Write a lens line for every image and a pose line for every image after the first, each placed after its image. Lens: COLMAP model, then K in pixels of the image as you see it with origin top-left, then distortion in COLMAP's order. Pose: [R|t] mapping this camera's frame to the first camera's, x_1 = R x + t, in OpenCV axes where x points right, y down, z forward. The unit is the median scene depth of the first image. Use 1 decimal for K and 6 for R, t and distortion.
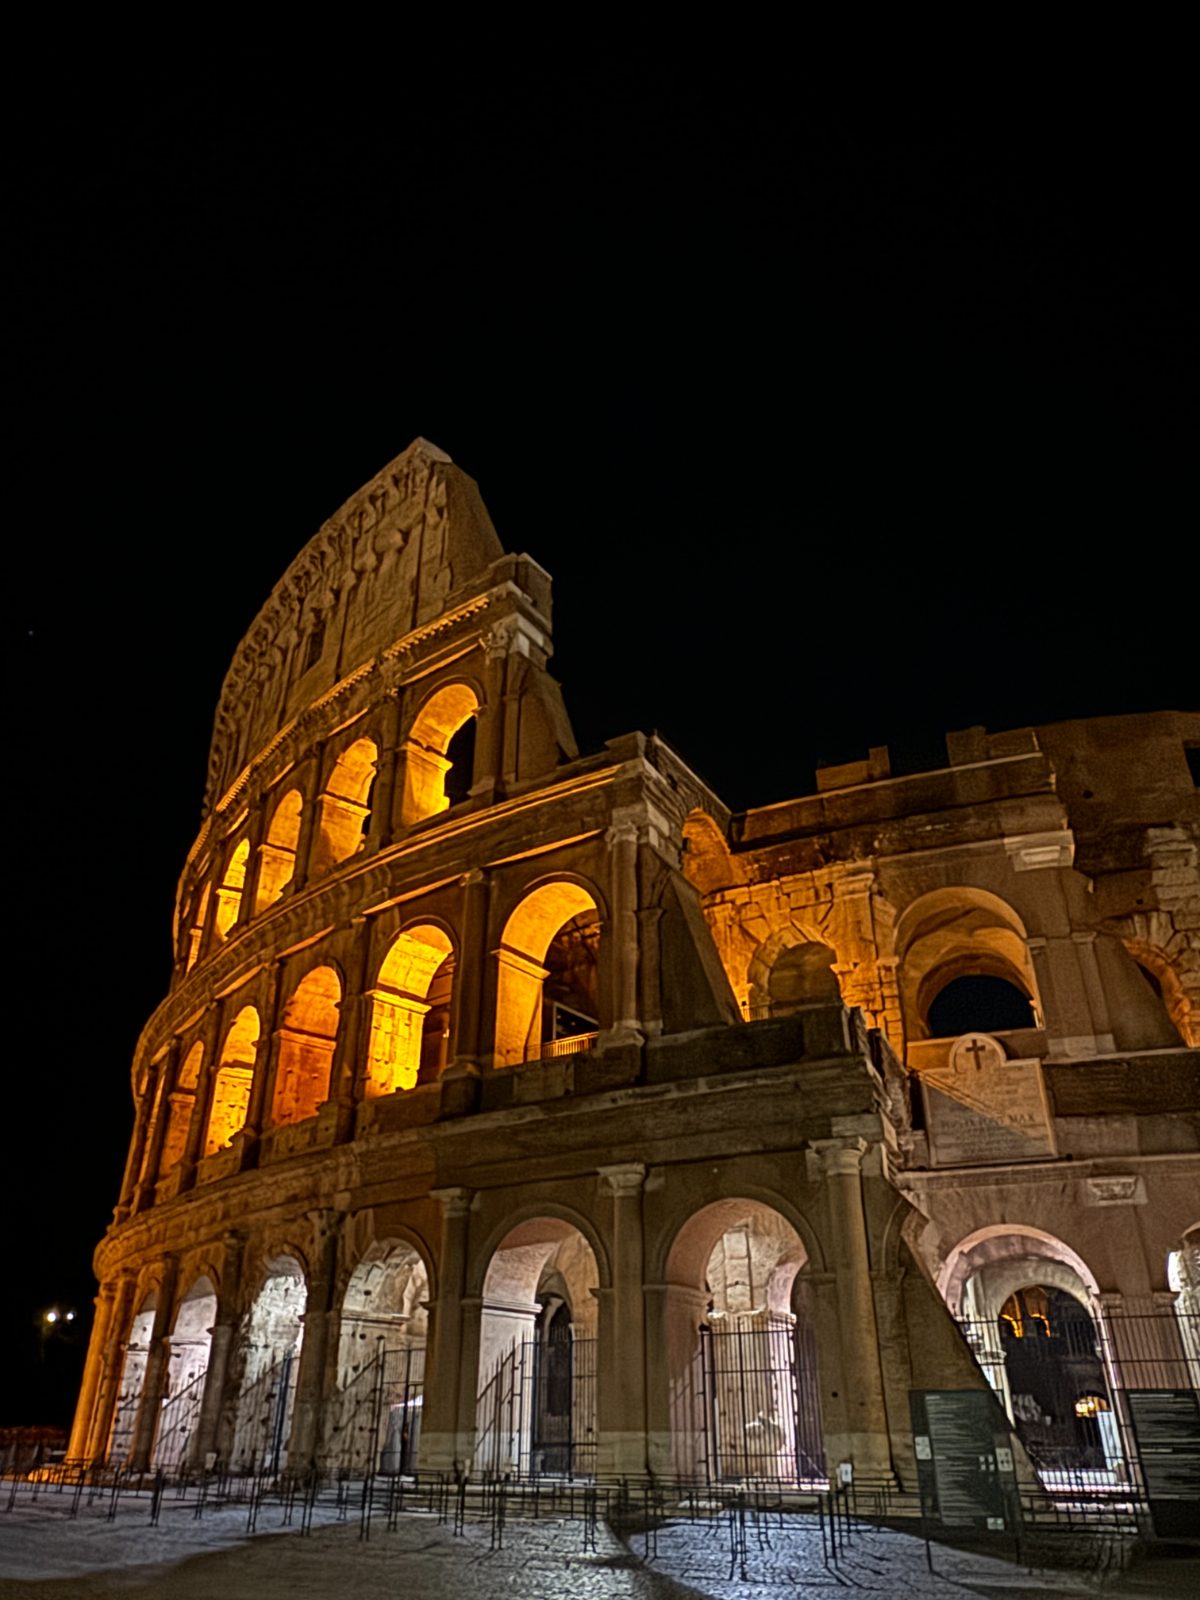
lens RADIAL K [[1128.3, 0, 600.0], [0, 1128.3, 800.0], [0, 0, 1]] dist [-0.001540, -0.000002]
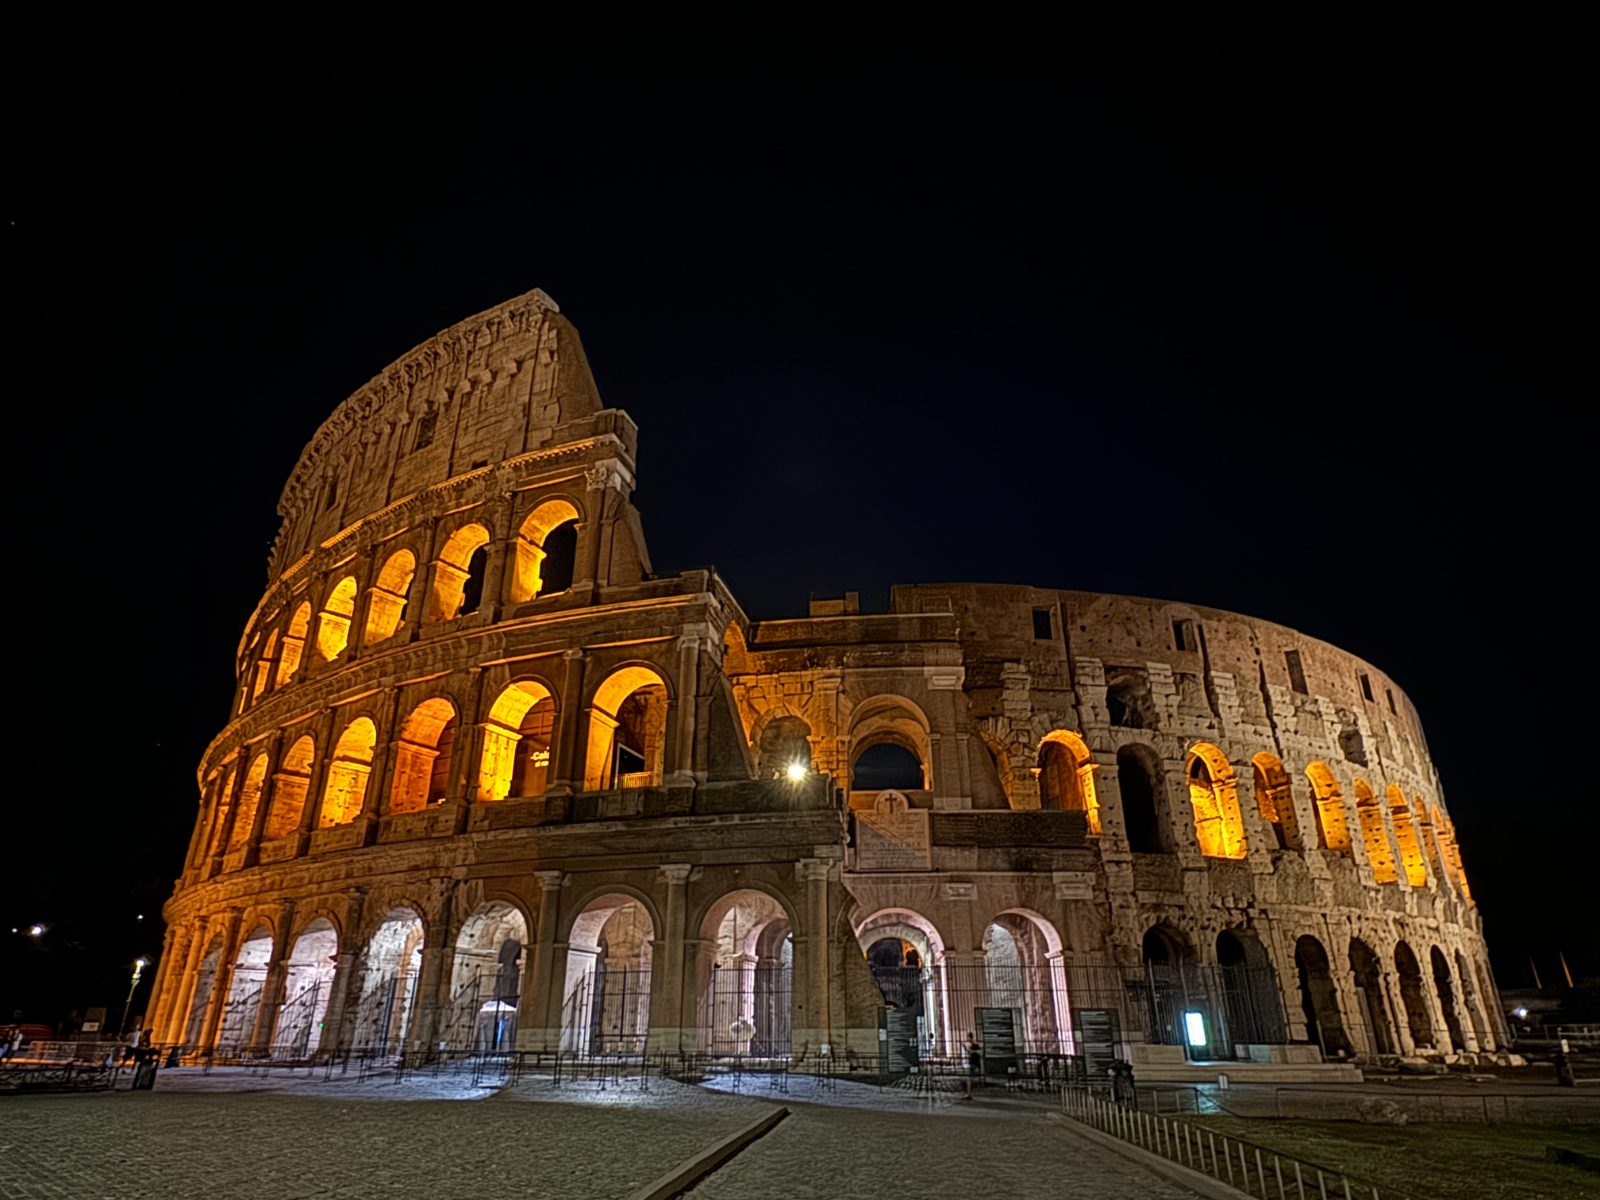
lens RADIAL K [[948.7, 0, 800.0], [0, 948.7, 600.0], [0, 0, 1]] dist [-0.000576, 0.001315]
pose [[0.956445, 0.120555, 0.265856, -0.162928], [-0.142720, 0.987585, 0.065621, -0.114957], [-0.254644, -0.100706, 0.961777, -0.208890]]
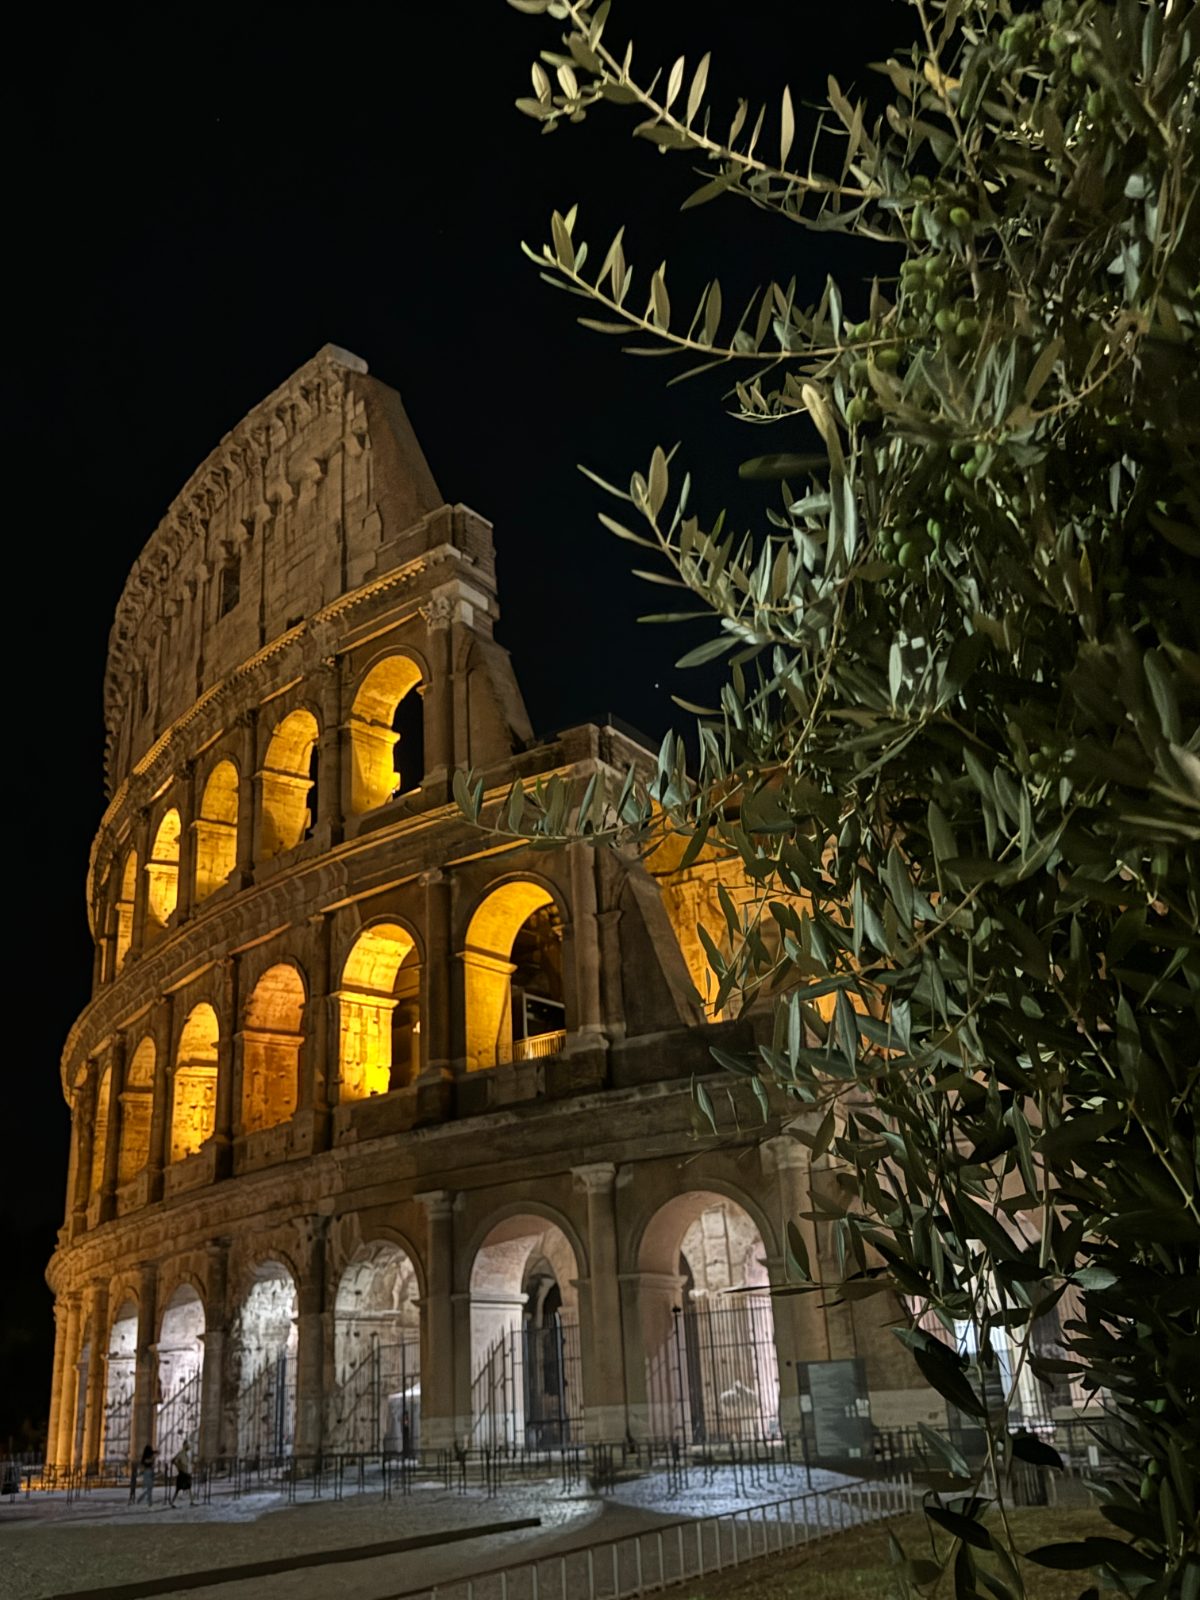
lens RADIAL K [[1501.5, 0, 590.5], [0, 1501.5, 798.6], [0, 0, 1]] dist [0.196681, -0.428443]
pose [[0.998131, -0.060903, -0.005072, 0.035232], [0.061047, 0.989728, 0.129270, -0.157627], [-0.002853, -0.129338, 0.991596, -0.289673]]
